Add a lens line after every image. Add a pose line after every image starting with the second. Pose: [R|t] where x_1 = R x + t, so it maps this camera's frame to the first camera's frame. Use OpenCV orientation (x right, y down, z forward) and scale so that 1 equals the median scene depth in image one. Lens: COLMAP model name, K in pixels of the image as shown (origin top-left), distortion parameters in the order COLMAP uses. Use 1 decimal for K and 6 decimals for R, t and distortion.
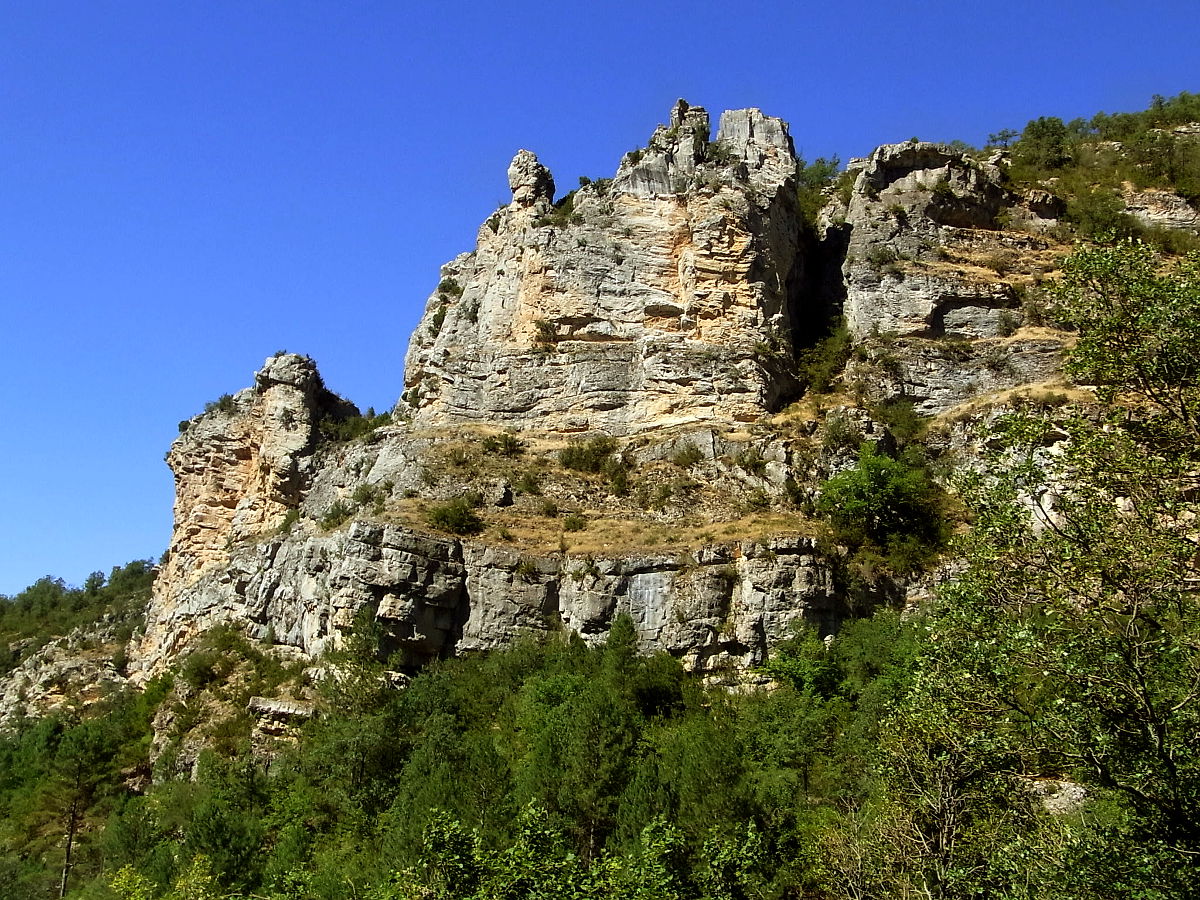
lens RADIAL K [[1248.7, 0, 600.7], [0, 1248.7, 449.9], [0, 0, 1]] dist [-0.005830, 0.000000]
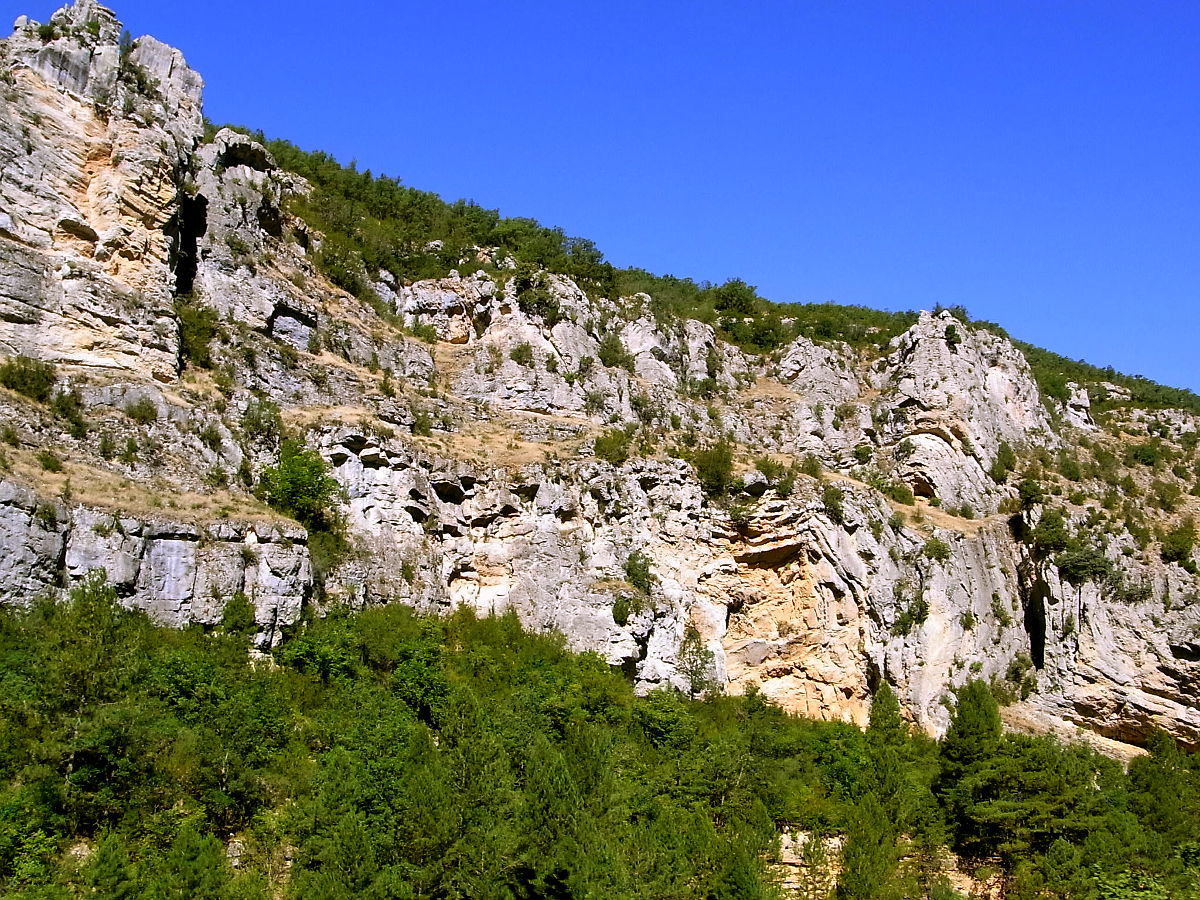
lens RADIAL K [[1248.7, 0, 599.6], [0, 1248.7, 452.1], [0, 0, 1]] dist [-0.005830, 0.000000]
pose [[0.452294, 0.192147, 0.870925, -0.548954], [-0.248666, 0.964961, -0.083755, 0.026312], [-0.856502, -0.178687, 0.484227, 0.218727]]
